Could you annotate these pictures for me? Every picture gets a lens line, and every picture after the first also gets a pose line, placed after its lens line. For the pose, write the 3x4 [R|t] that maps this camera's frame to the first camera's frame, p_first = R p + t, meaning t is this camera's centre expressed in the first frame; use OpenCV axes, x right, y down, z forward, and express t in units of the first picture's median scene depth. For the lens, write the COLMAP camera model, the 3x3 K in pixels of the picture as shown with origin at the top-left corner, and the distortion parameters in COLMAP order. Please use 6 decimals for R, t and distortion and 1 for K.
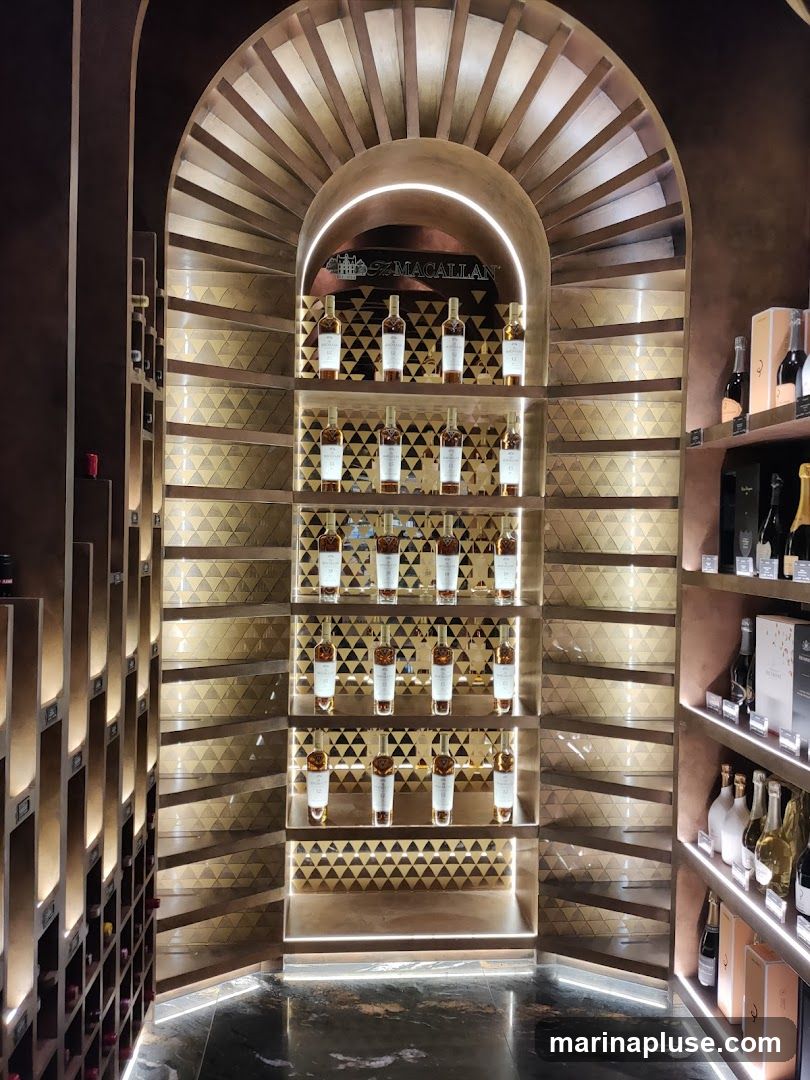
lens RADIAL K [[819.2, 0, 405.0], [0, 819.2, 540.0], [0, 0, 1]] dist [0.007354, 0.000880]
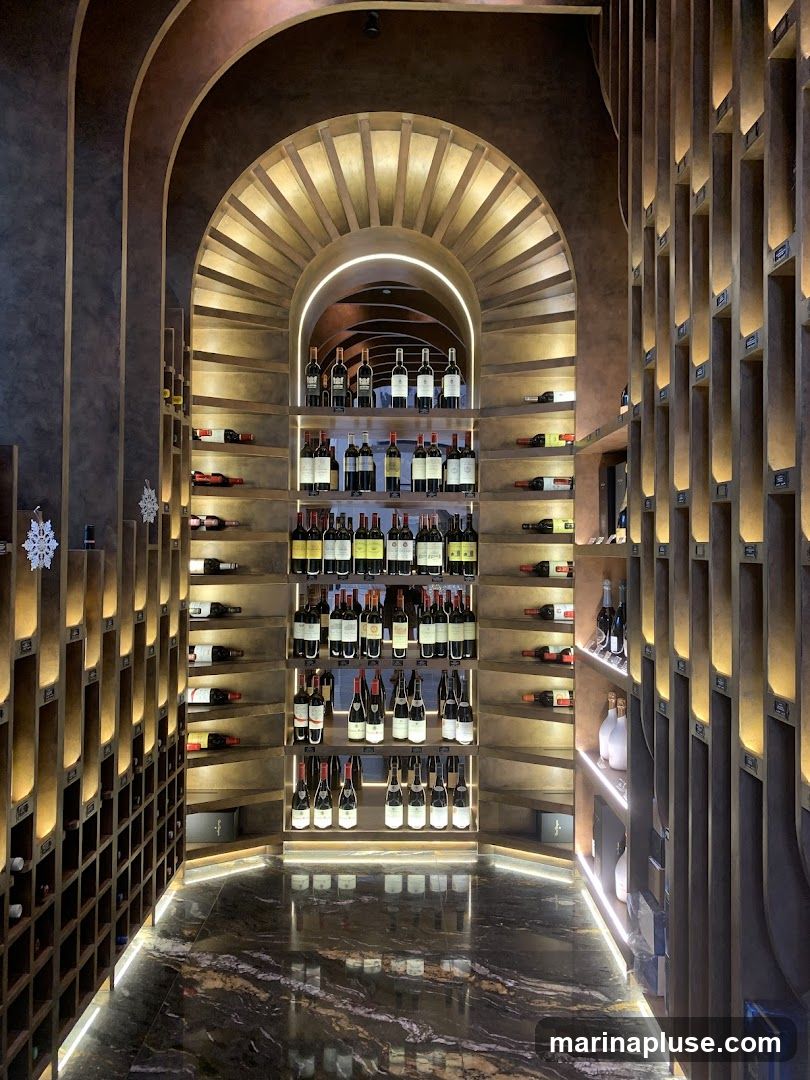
lens RADIAL K [[785.4, 0, 402.8], [0, 785.4, 528.6], [0, 0, 1]] dist [0.008107, 0.001722]
pose [[0.998375, -0.011062, -0.055895, 0.129223], [0.009486, 0.999552, -0.028373, 0.043238], [0.056184, 0.027797, 0.998033, -0.284952]]
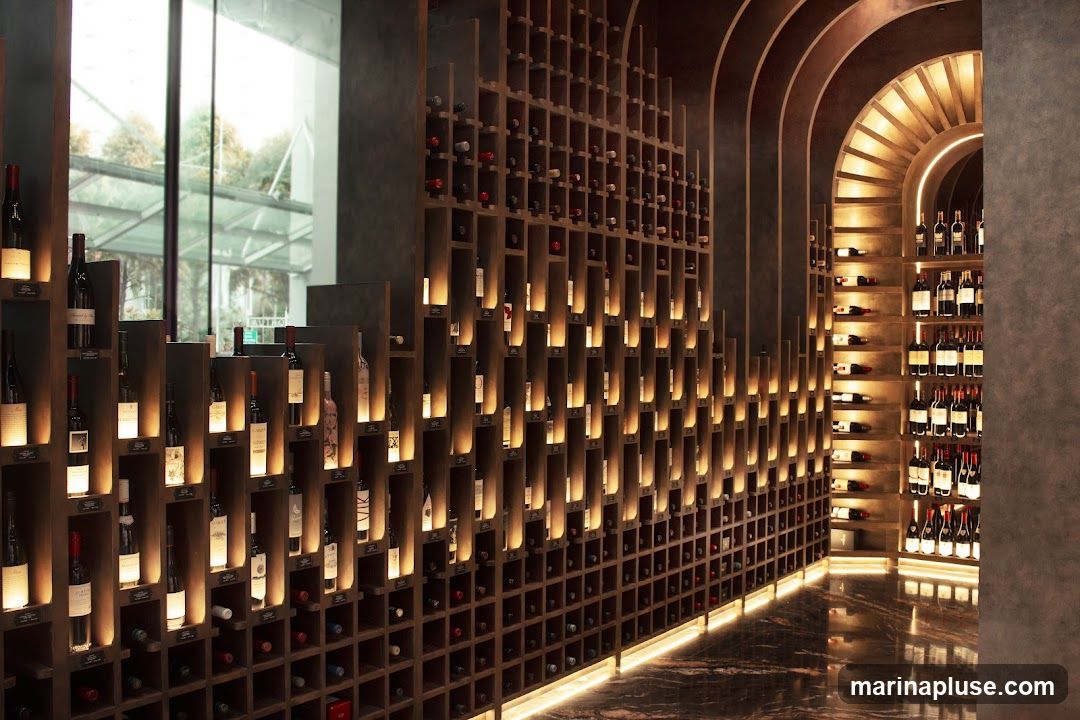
lens RADIAL K [[887.7, 0, 540.0], [0, 887.7, 360.0], [0, 0, 1]] dist [-0.110379, 0.127960]
pose [[0.732111, -0.006538, -0.681154, 0.677846], [0.002545, 0.999973, -0.006863, 0.057662], [0.681180, 0.003291, 0.732108, -1.145293]]
